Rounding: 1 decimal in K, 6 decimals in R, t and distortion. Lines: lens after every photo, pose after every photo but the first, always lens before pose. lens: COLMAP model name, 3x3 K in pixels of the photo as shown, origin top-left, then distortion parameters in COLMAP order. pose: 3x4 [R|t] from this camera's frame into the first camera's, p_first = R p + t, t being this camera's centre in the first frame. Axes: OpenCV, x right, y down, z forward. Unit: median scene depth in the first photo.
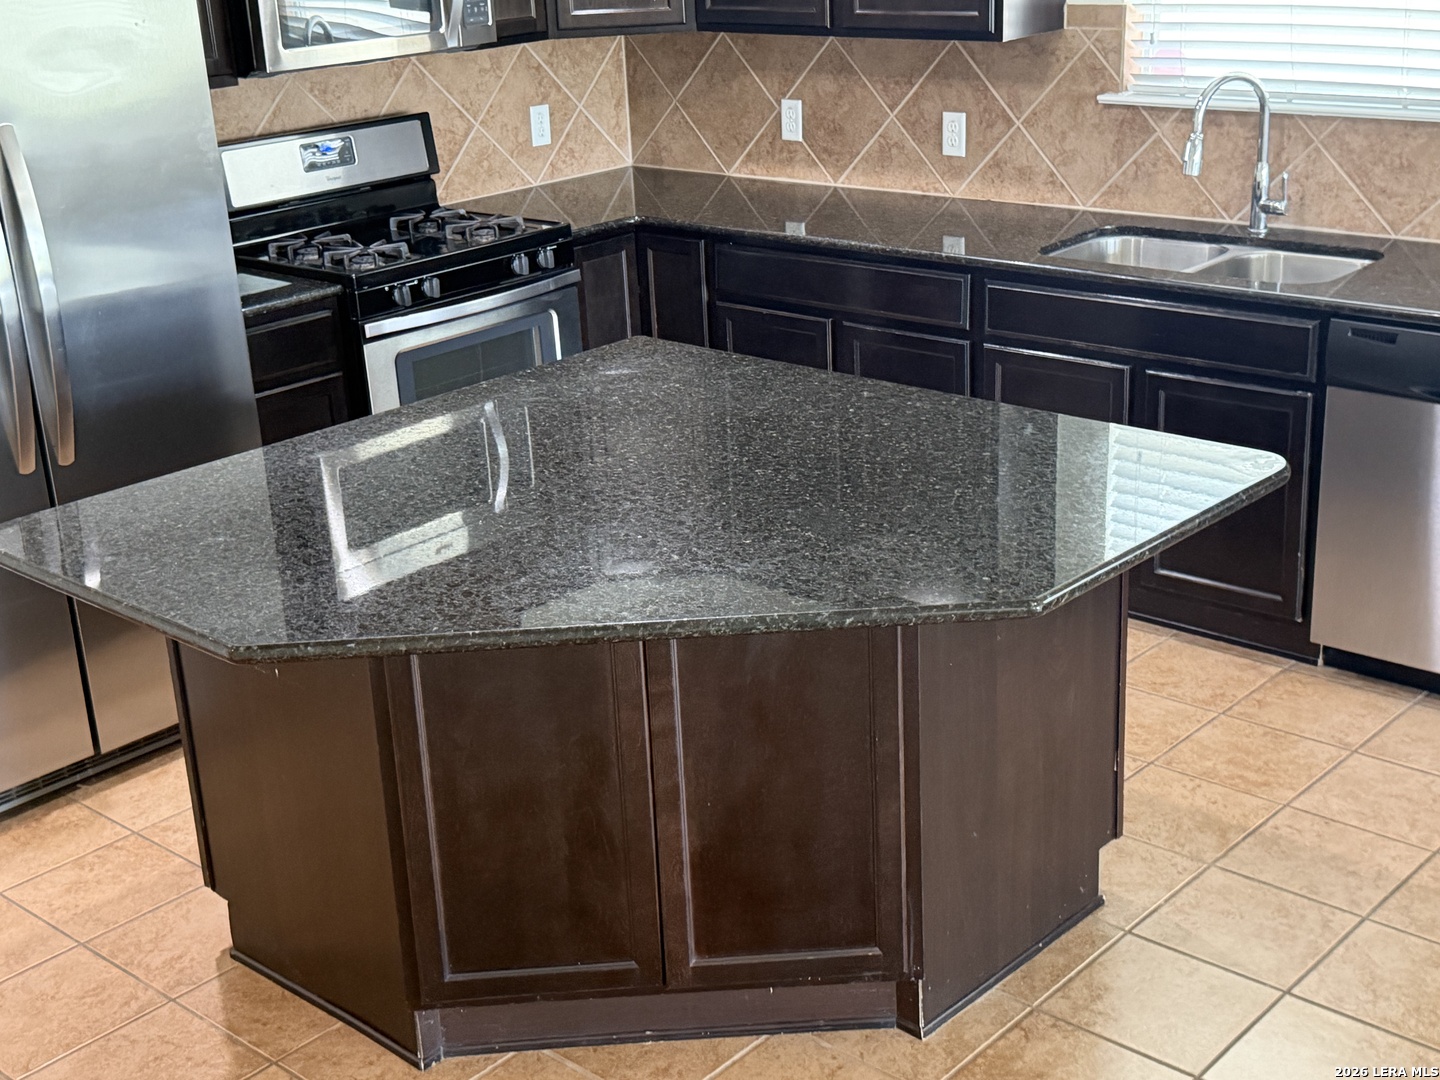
lens RADIAL K [[1940.1, 0, 728.1], [0, 1940.1, 537.1], [0, 0, 1]] dist [0.106054, 0.000000]
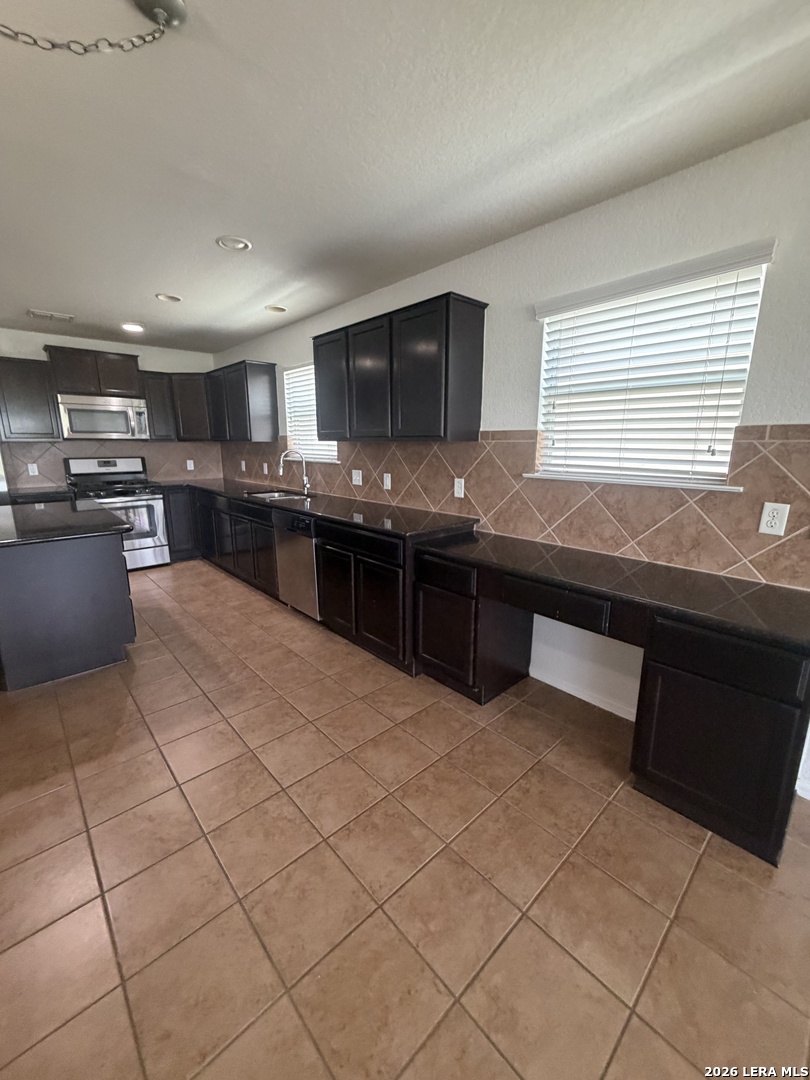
lens RADIAL K [[433.7, 0, 406.9], [0, 433.7, 539.4], [0, 0, 1]] dist [0.002019, 0.000658]
pose [[0.995159, 0.064307, -0.074317, 0.659228], [-0.073237, 0.989518, -0.124462, 0.031817], [0.065534, 0.129302, 0.989437, 0.243618]]
